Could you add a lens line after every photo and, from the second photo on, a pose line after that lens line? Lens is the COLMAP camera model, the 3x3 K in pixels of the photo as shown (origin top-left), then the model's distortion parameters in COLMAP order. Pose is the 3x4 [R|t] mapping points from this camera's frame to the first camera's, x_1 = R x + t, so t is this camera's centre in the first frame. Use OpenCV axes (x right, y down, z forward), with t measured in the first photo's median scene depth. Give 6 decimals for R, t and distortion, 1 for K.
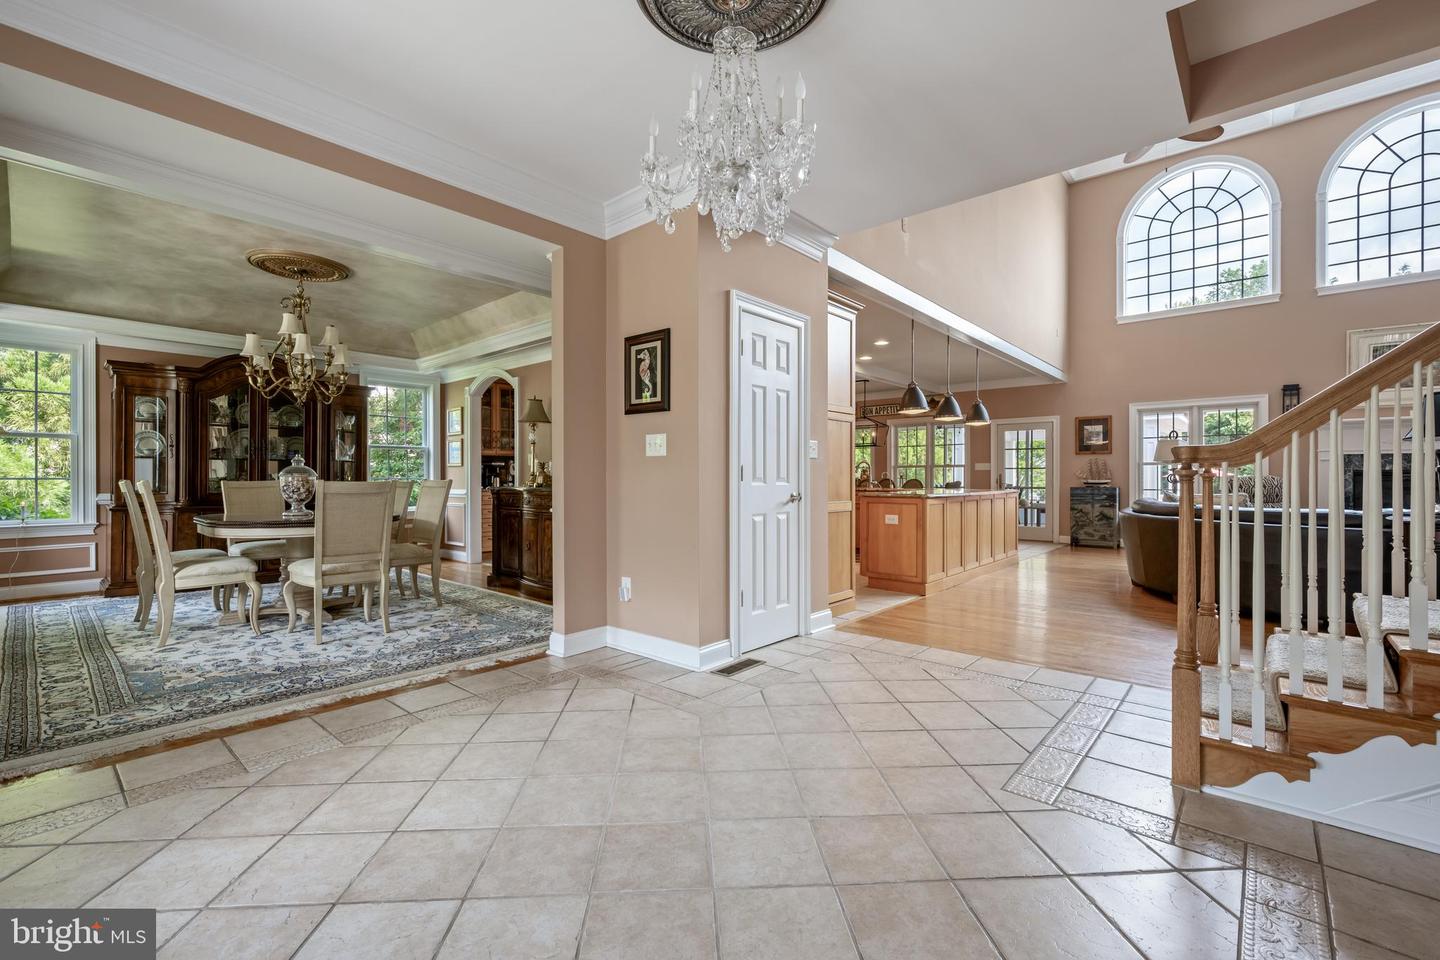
lens RADIAL K [[618.1, 0, 720.0], [0, 618.1, 480.0], [0, 0, 1]] dist [-0.001041, -0.000089]
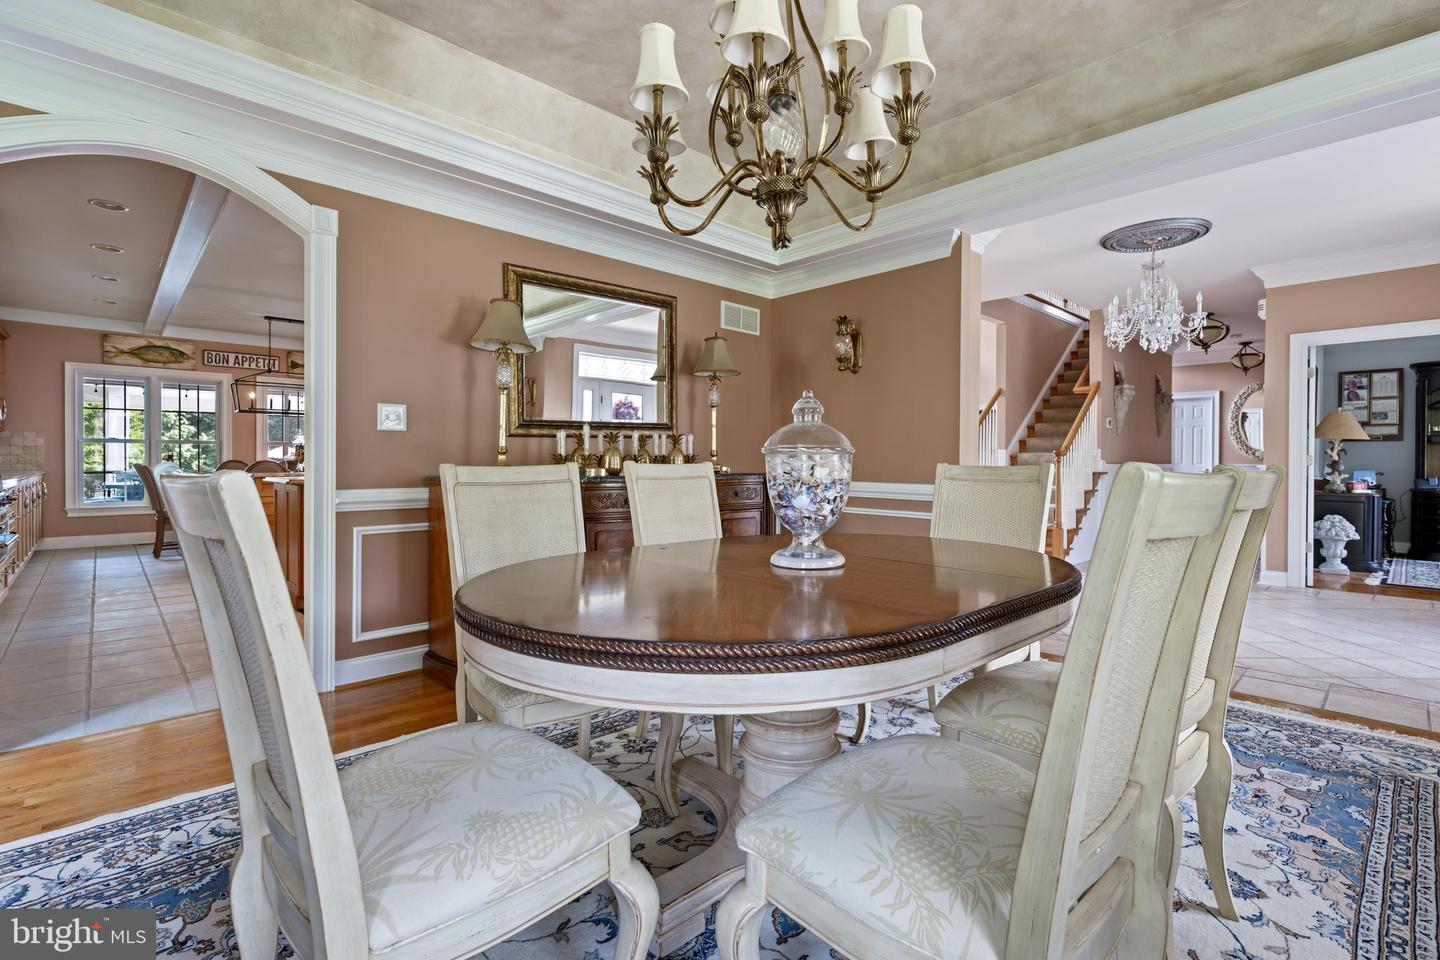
lens RADIAL K [[652.3, 0, 720.0], [0, 652.3, 480.0], [0, 0, 1]] dist [-0.000460, -0.000105]
pose [[0.083878, -0.008202, 0.996442, -1.733314], [0.005315, 0.999956, 0.007783, 0.013376], [-0.996462, 0.004643, 0.083918, 1.672941]]
